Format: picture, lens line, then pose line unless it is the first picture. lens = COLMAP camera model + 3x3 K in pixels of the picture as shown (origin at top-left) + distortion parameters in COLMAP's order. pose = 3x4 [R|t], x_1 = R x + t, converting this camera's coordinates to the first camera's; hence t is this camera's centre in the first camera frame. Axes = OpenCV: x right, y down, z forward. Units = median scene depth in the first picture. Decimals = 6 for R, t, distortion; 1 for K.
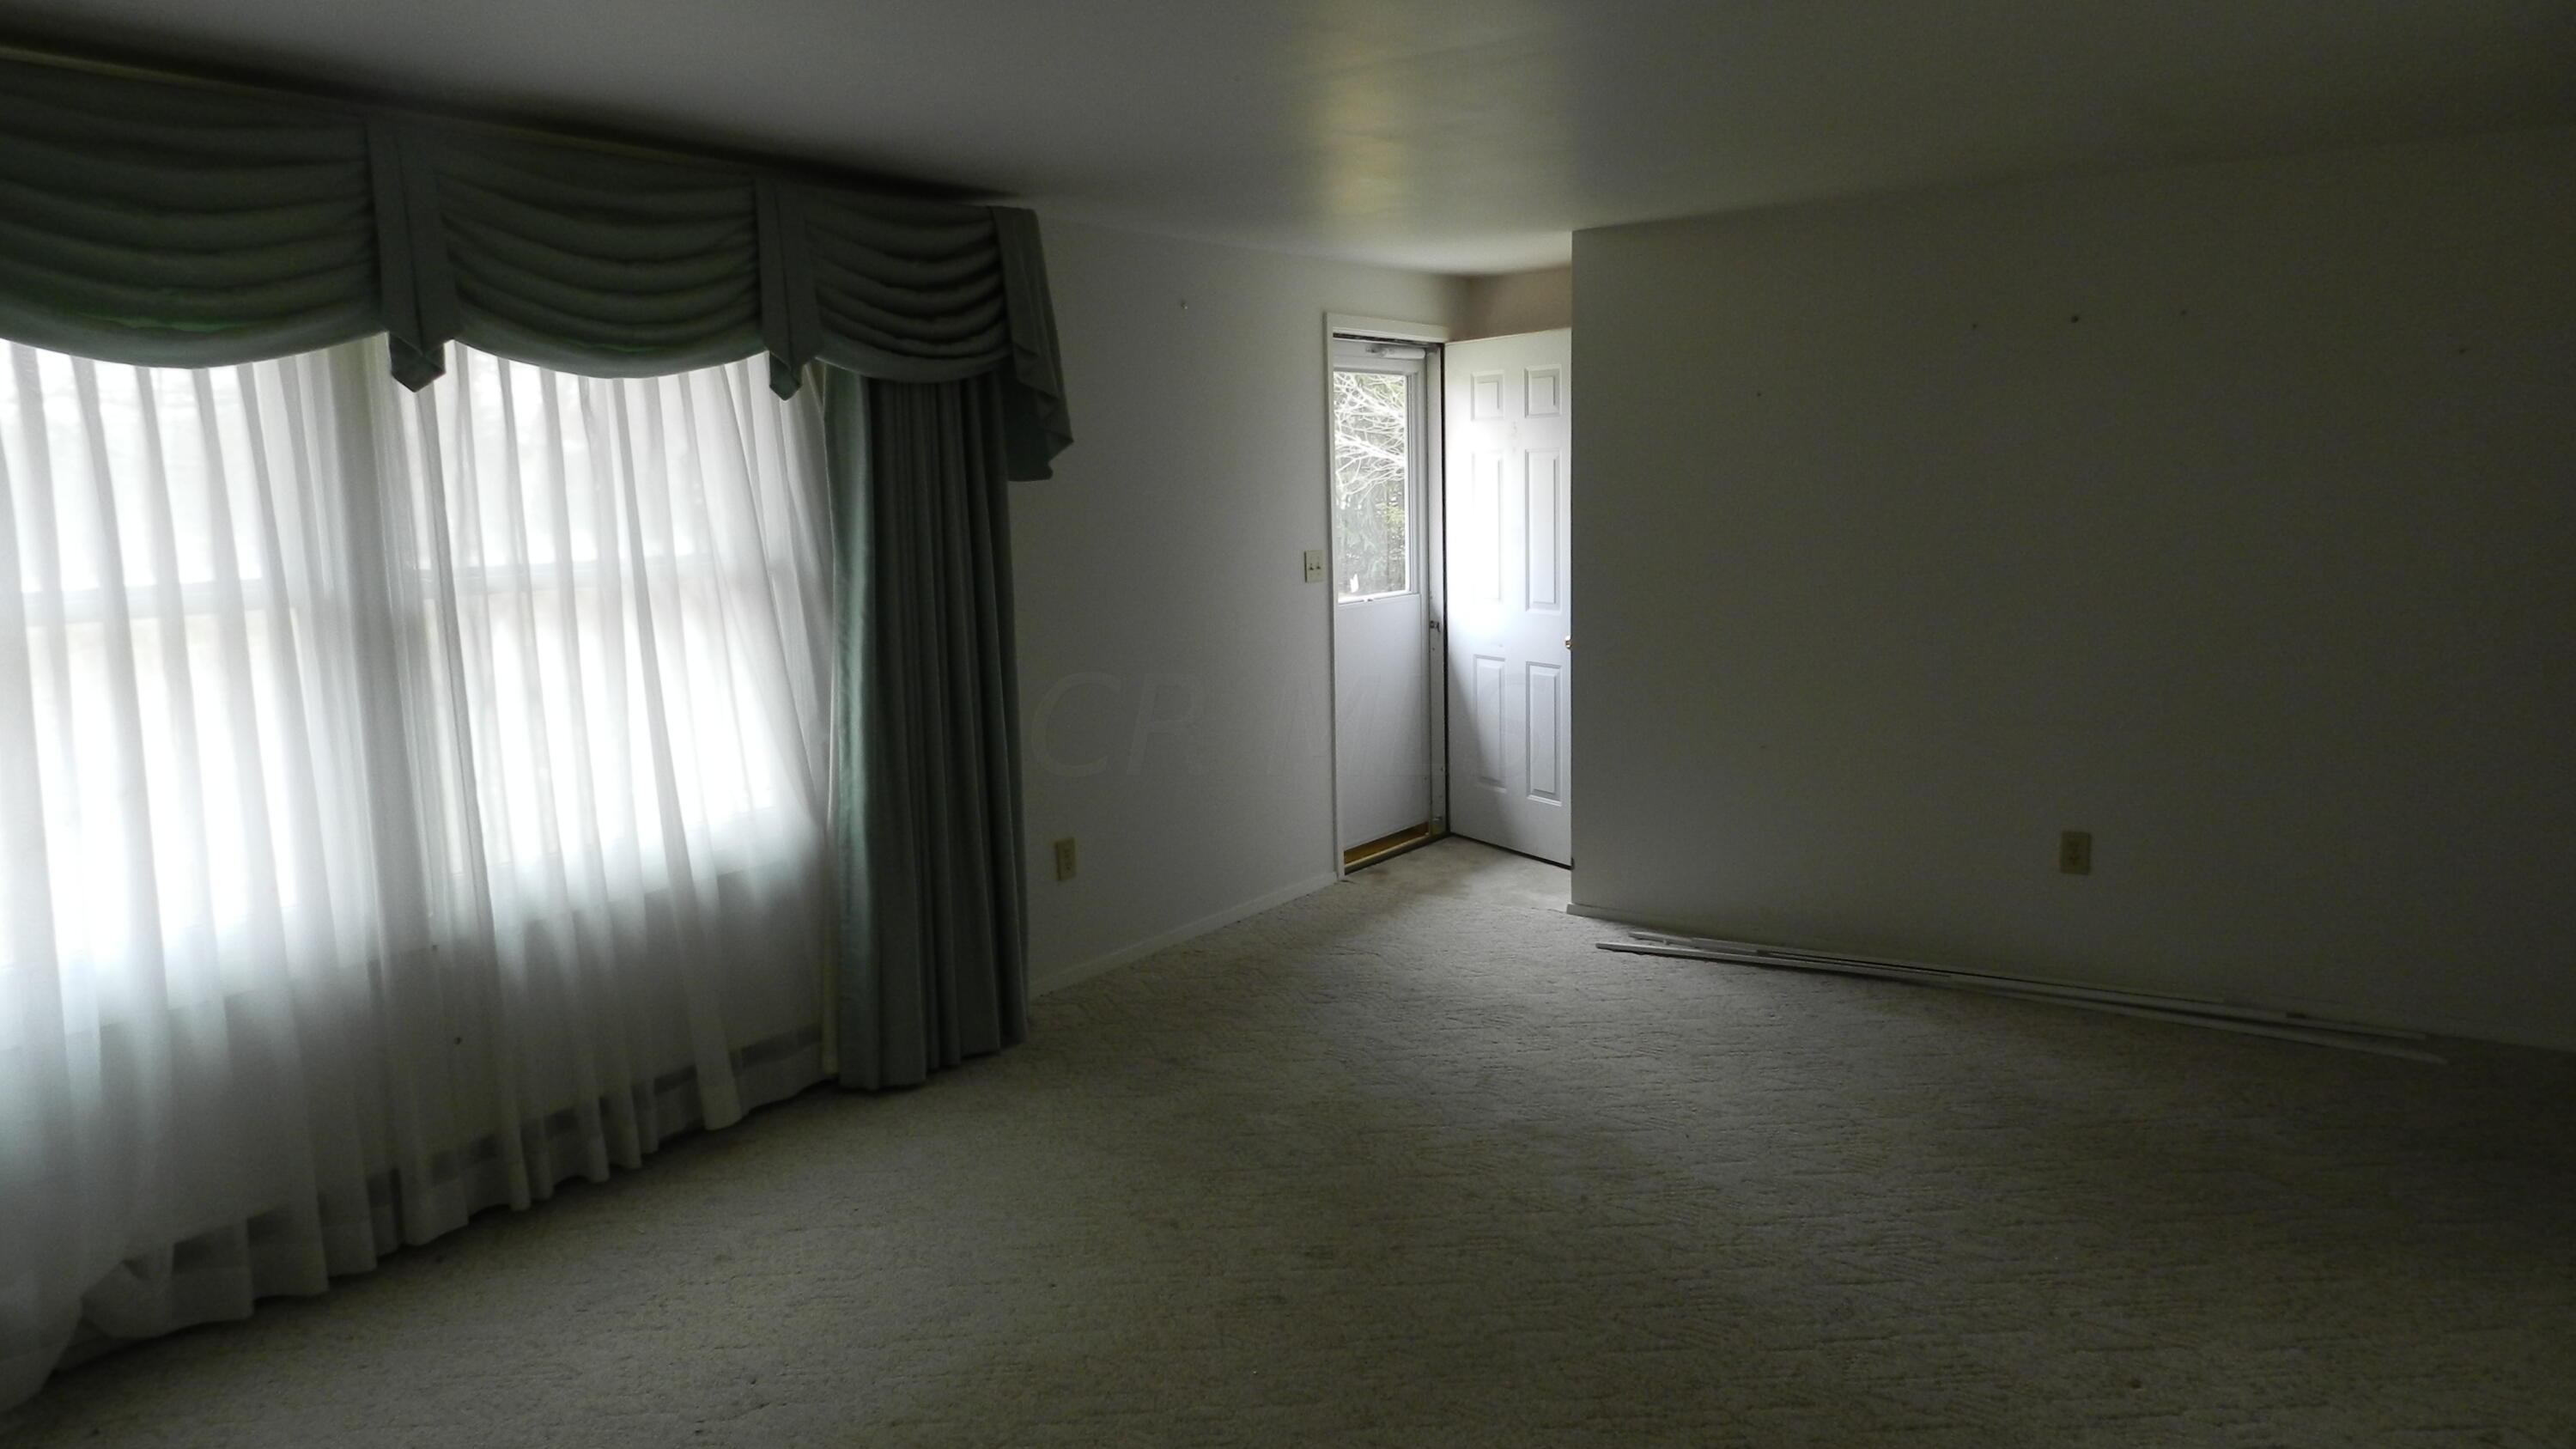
lens RADIAL K [[1718.1, 0, 1284.9], [0, 1718.1, 732.0], [0, 0, 1]] dist [0.008710, -0.005912]
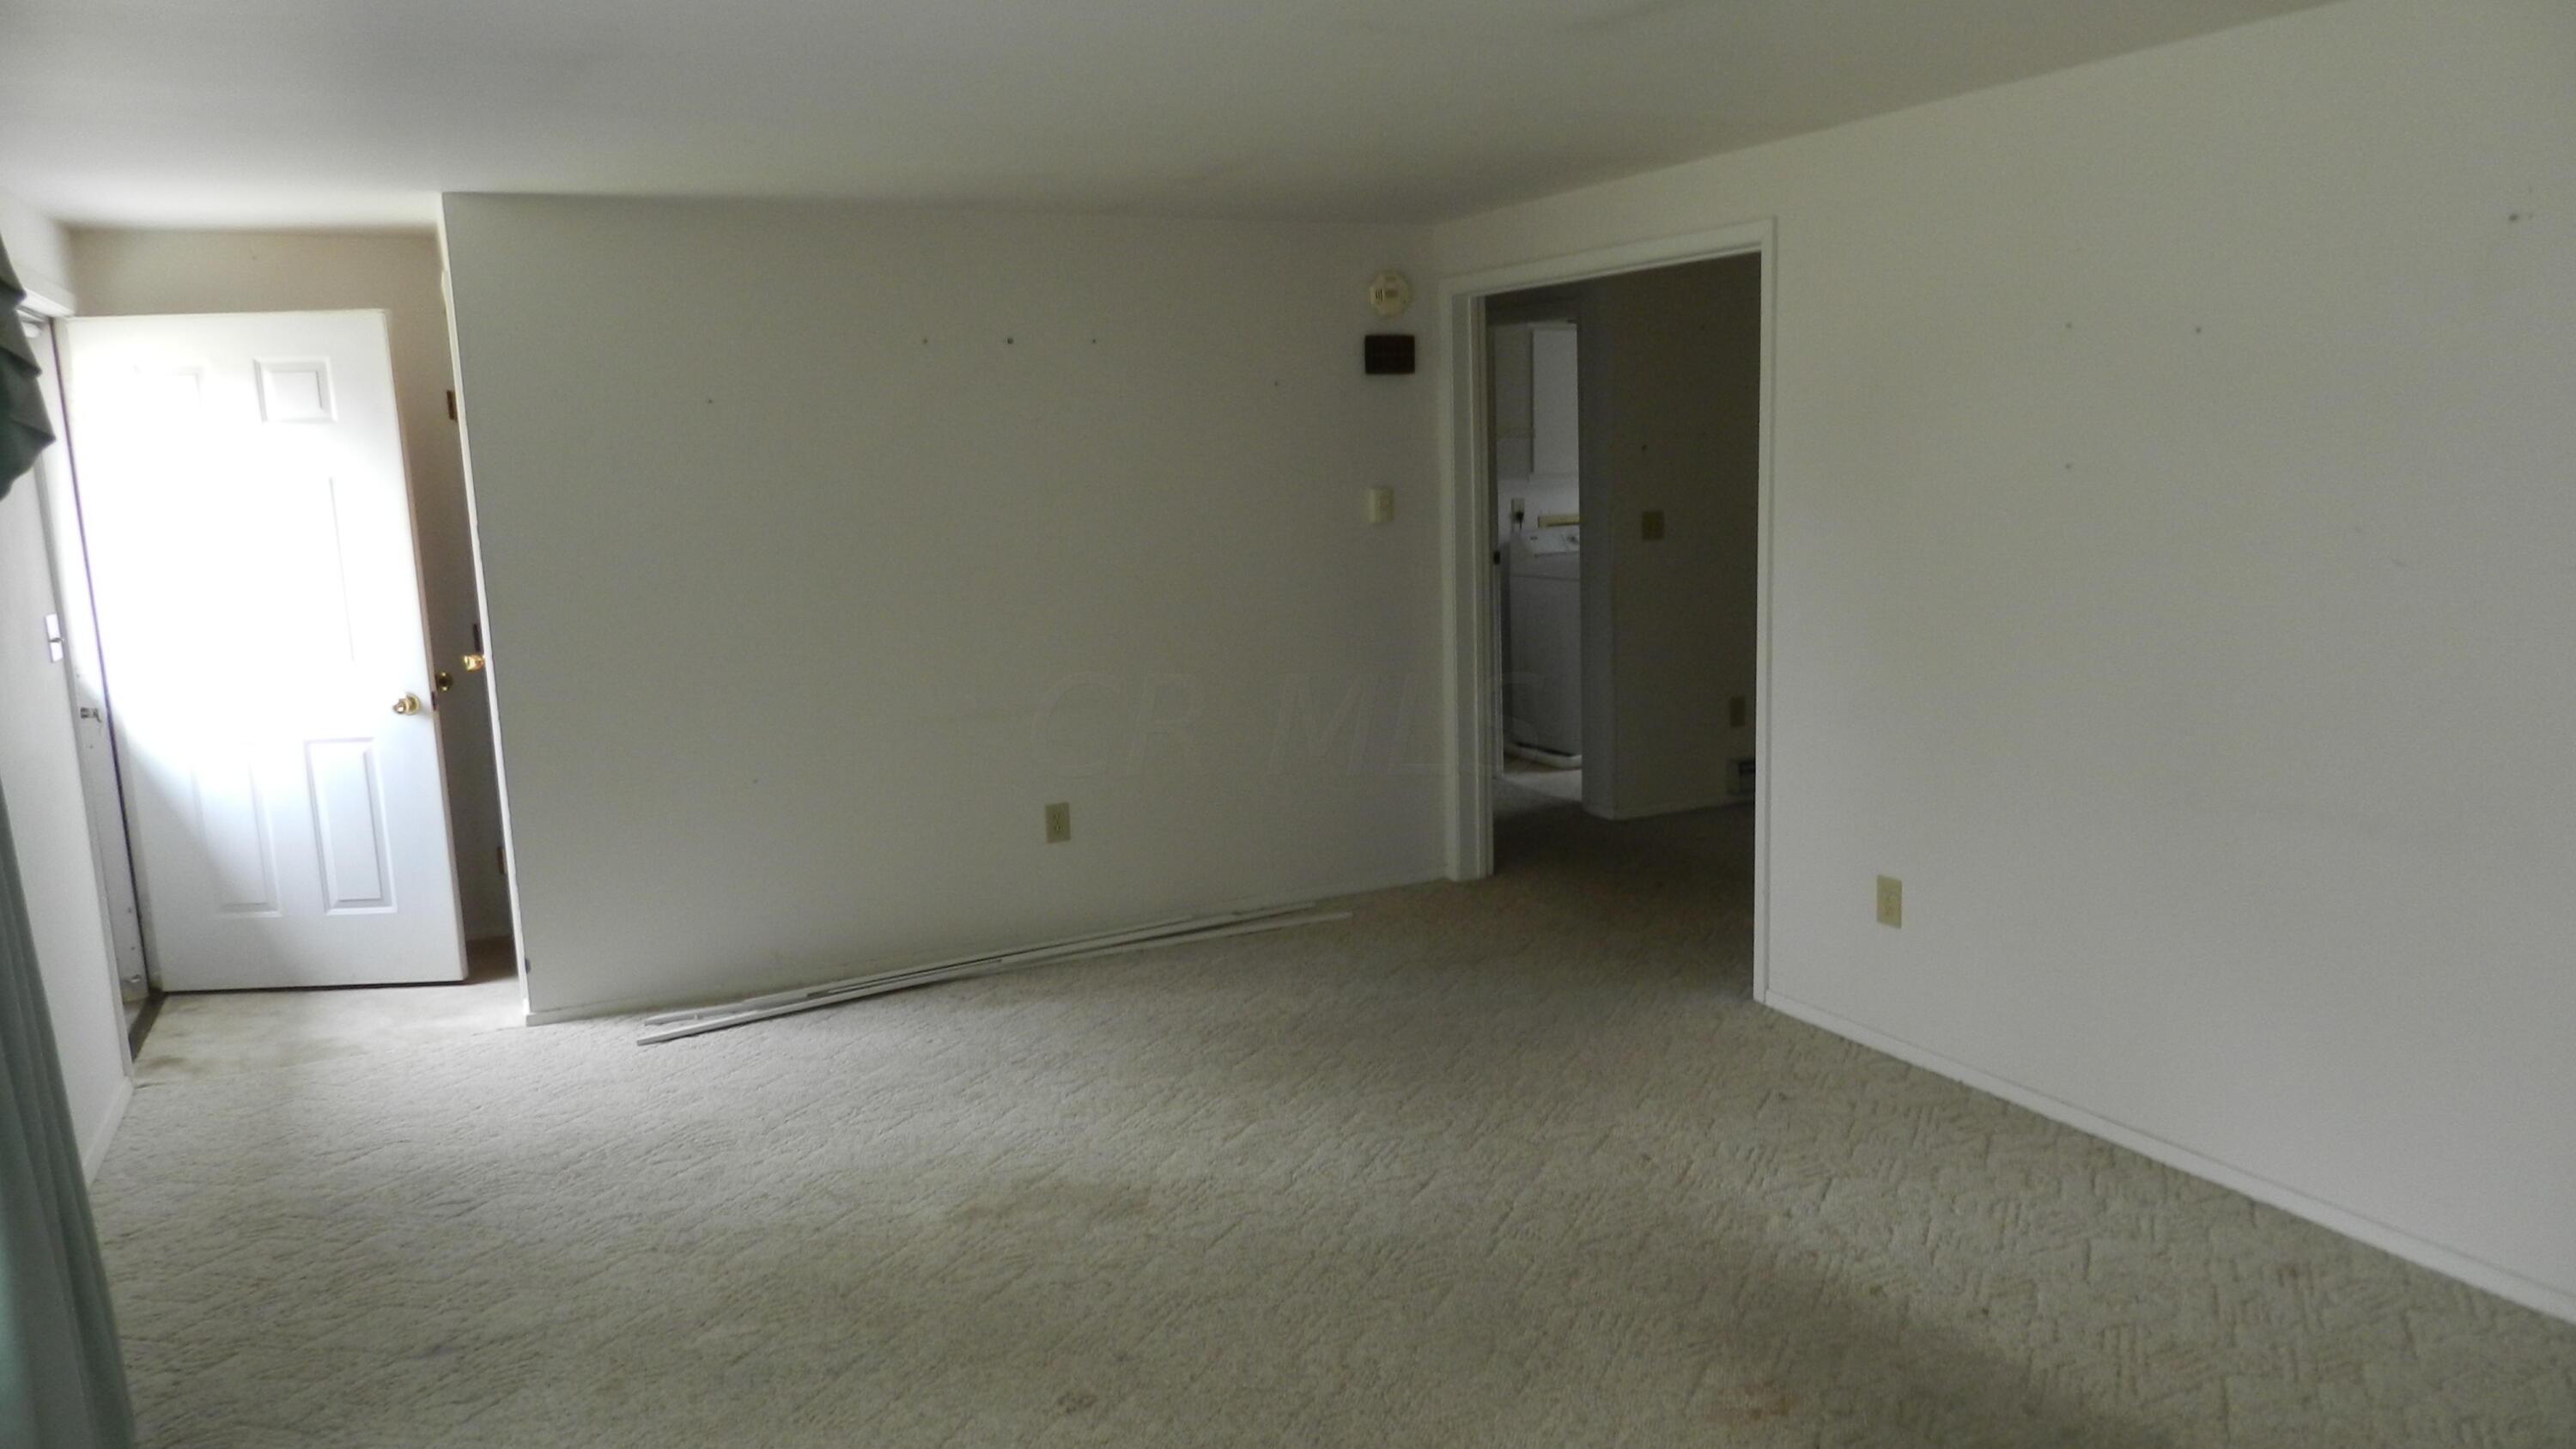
lens RADIAL K [[1718.1, 0, 1284.6], [0, 1718.1, 721.4], [0, 0, 1]] dist [0.008710, -0.005912]
pose [[0.485067, -0.129661, 0.864811, -0.417920], [0.150491, 0.986570, 0.063507, -0.042592], [-0.861431, 0.099341, 0.498065, 0.315893]]
